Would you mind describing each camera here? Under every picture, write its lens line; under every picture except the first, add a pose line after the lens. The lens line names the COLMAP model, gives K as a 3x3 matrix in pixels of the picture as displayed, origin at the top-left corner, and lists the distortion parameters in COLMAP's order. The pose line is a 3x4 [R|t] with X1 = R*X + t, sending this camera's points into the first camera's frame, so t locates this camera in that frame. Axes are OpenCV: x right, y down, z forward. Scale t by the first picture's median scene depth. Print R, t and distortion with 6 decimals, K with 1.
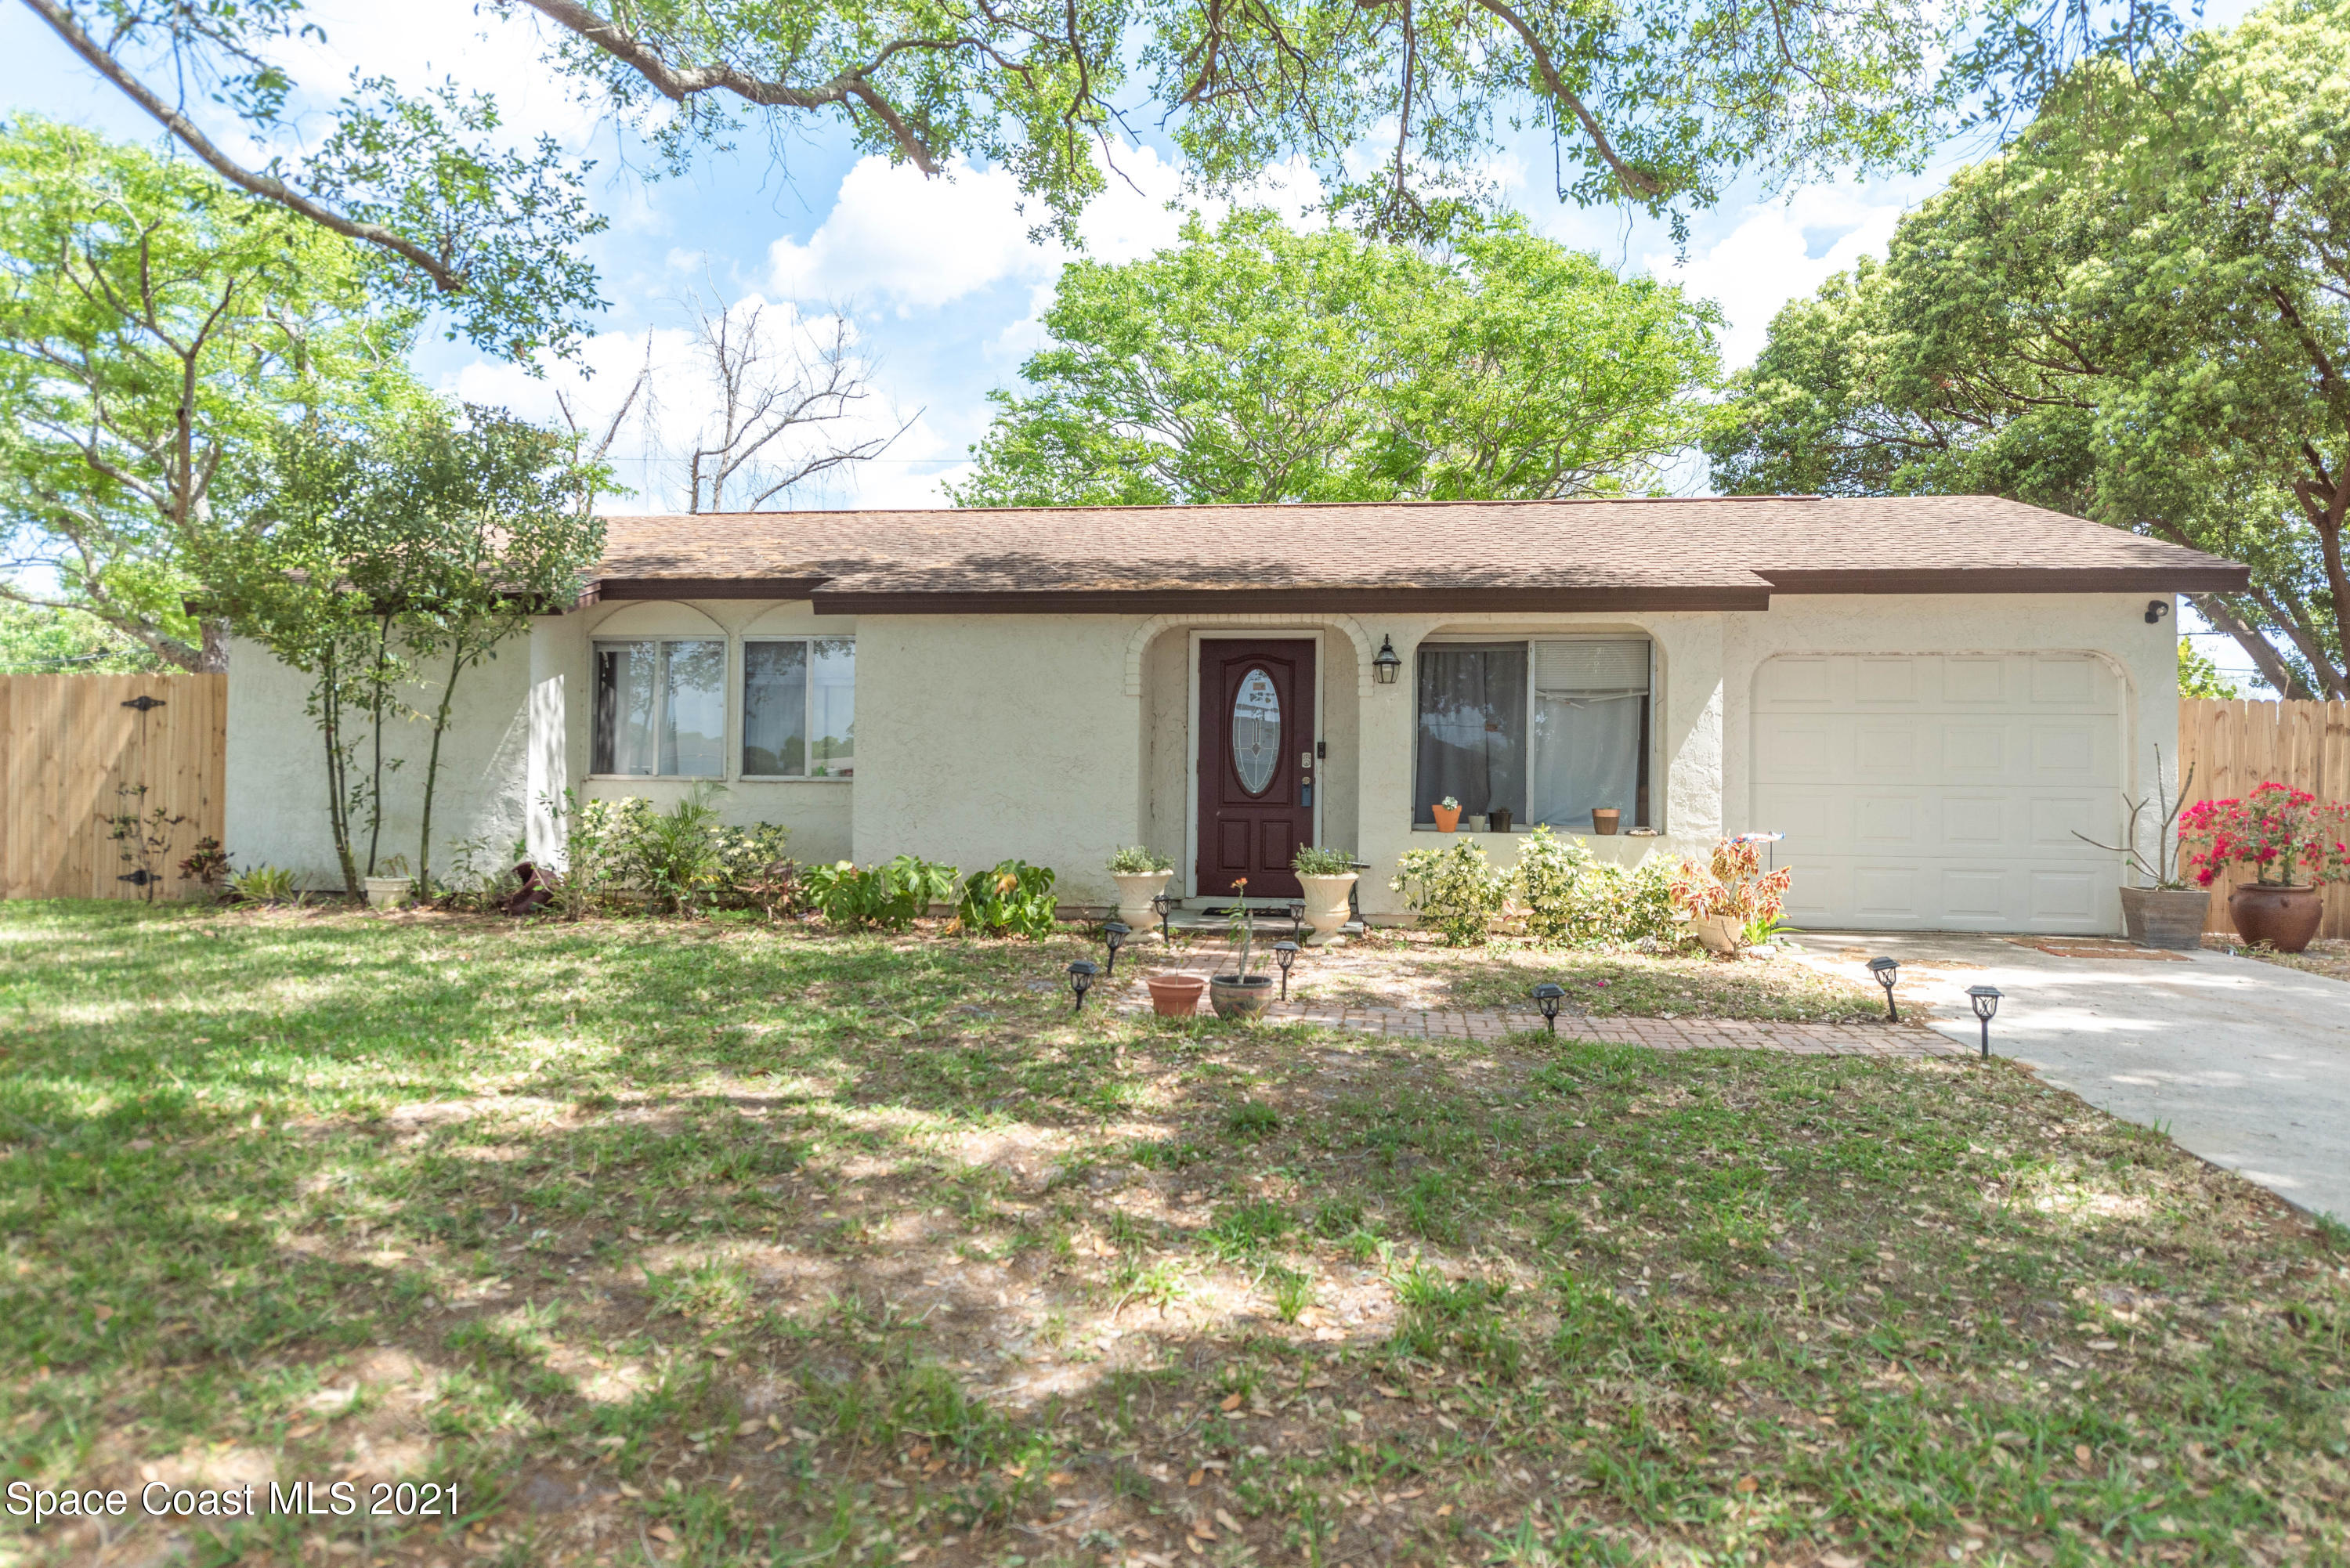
lens RADIAL K [[1487.1, 0, 1175.0], [0, 1487.1, 784.0], [0, 0, 1]] dist [0.000907, -0.106151]
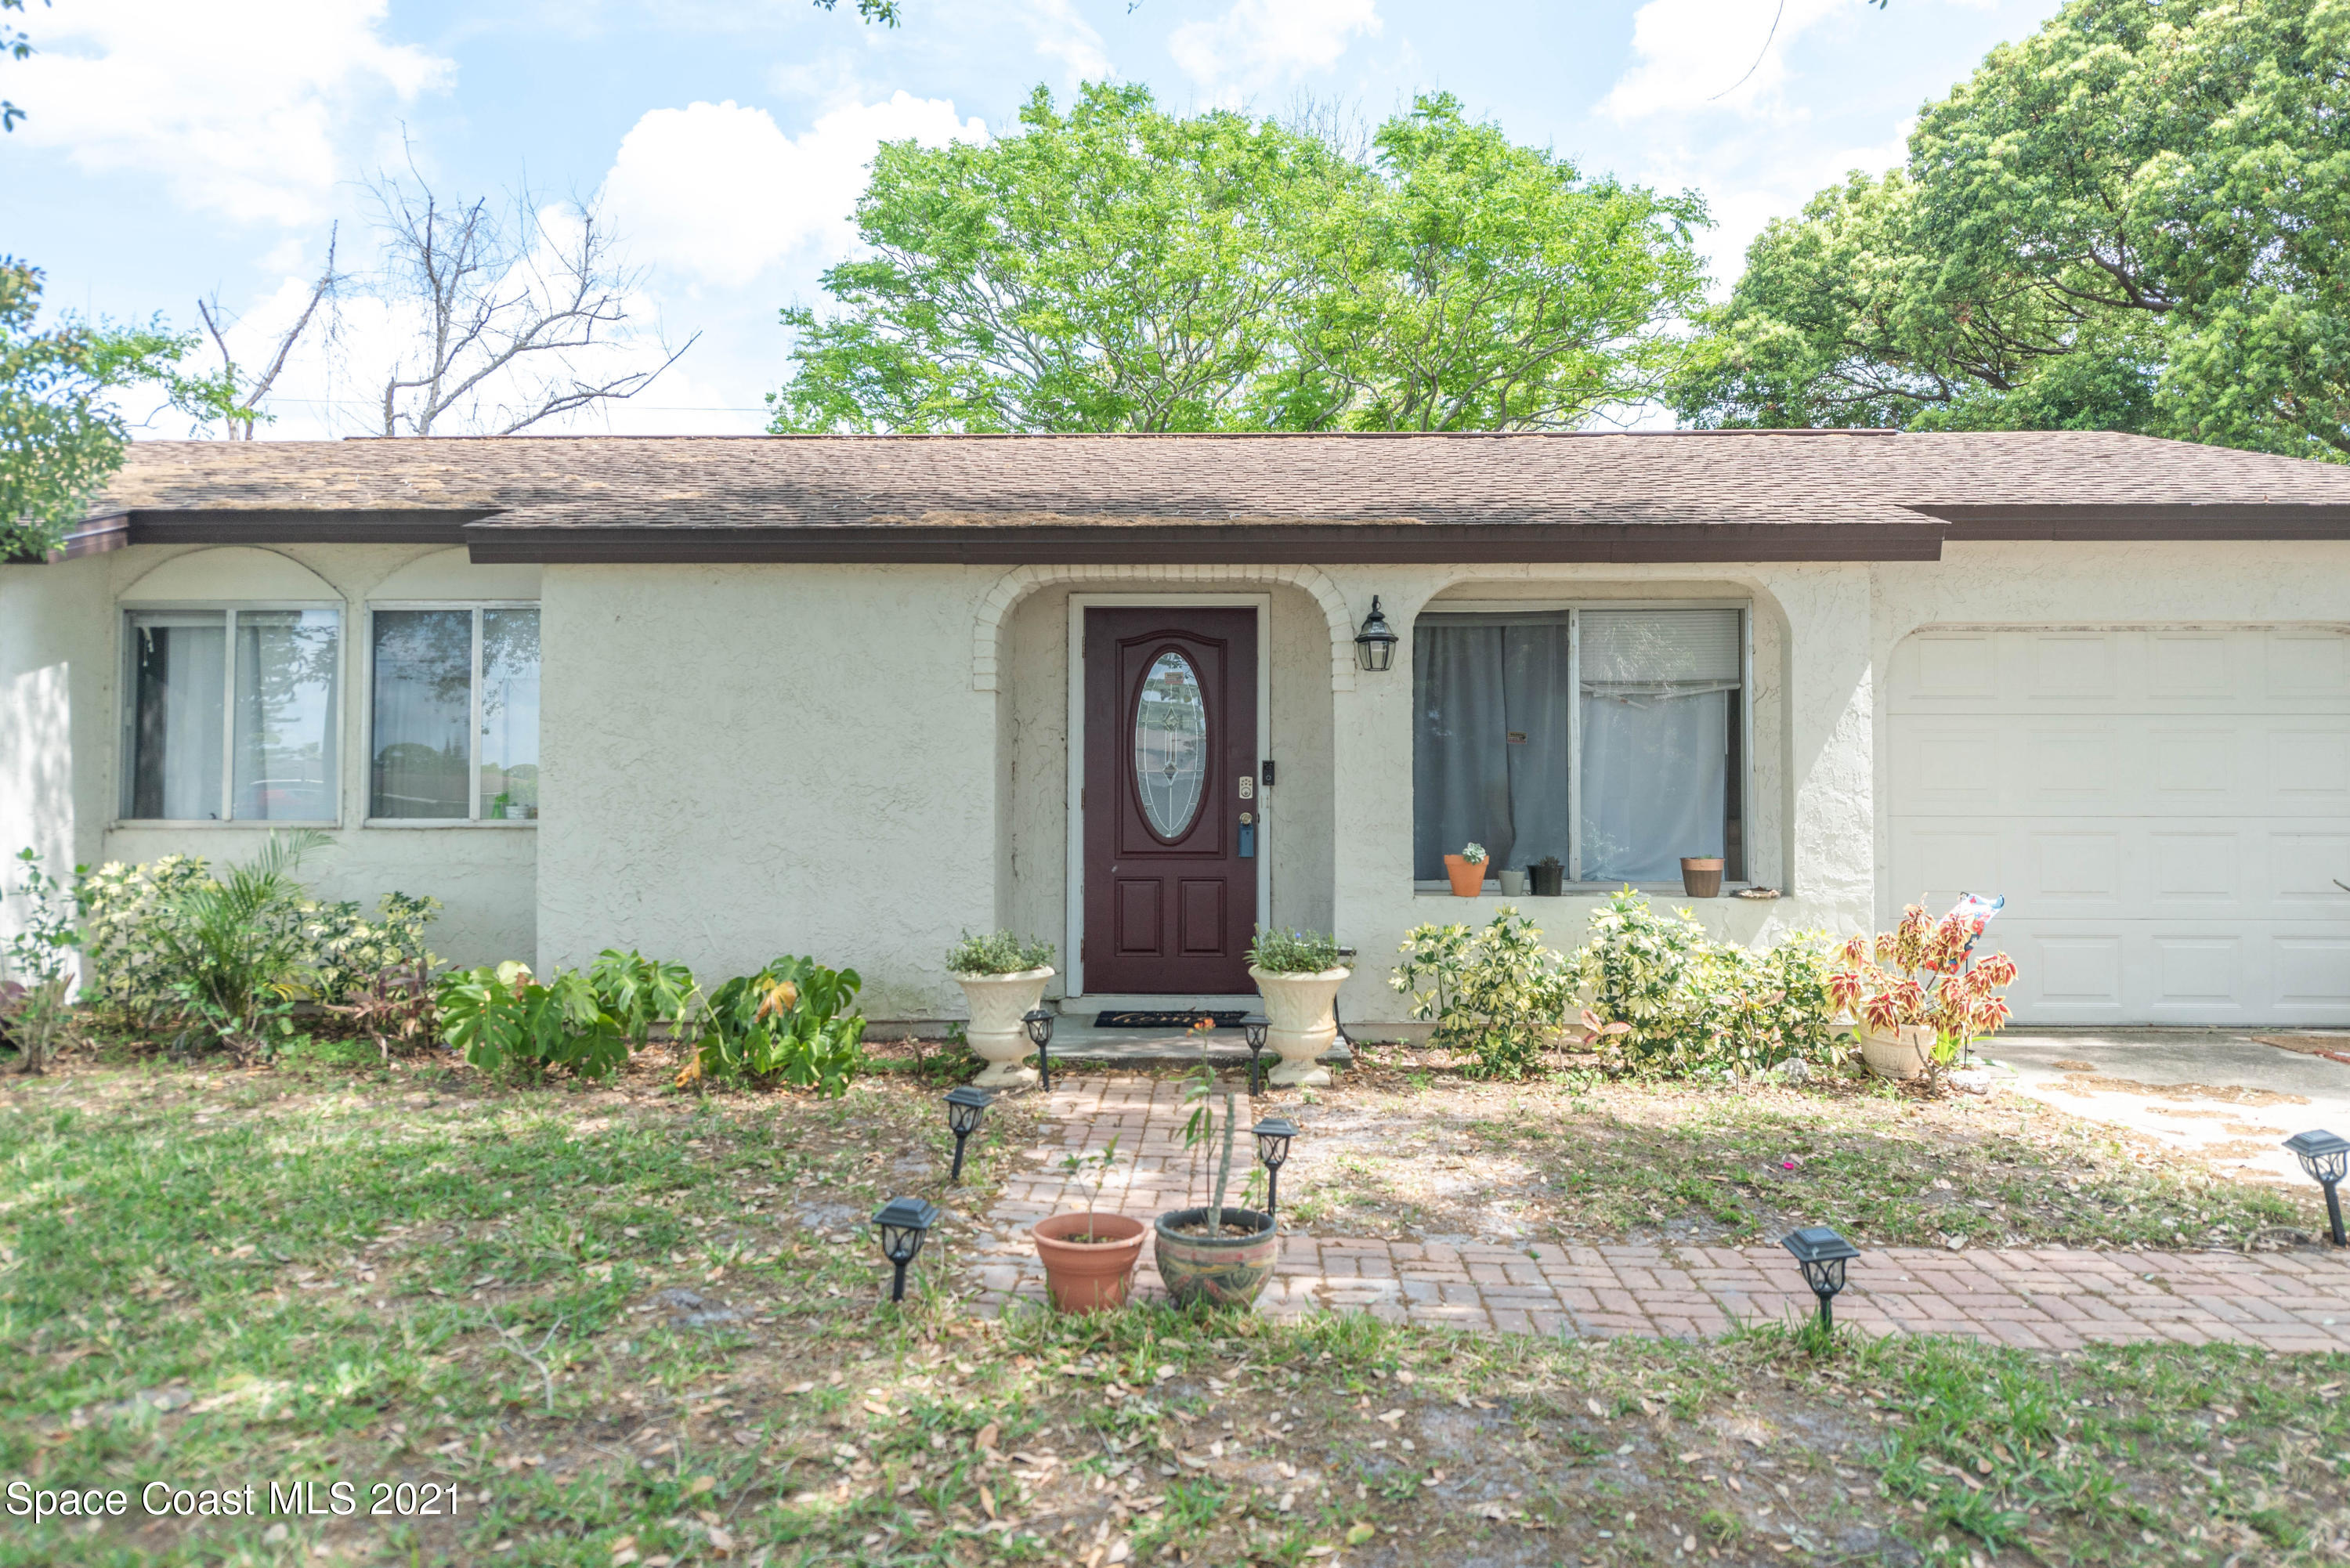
lens RADIAL K [[1427.7, 0, 1175.0], [0, 1427.7, 784.0], [0, 0, 1]] dist [0.002368, 0.000534]
pose [[0.992942, -0.009166, 0.118242, -0.019966], [0.010183, 0.999916, -0.008004, -0.013363], [-0.118159, 0.009152, 0.992953, 0.375735]]
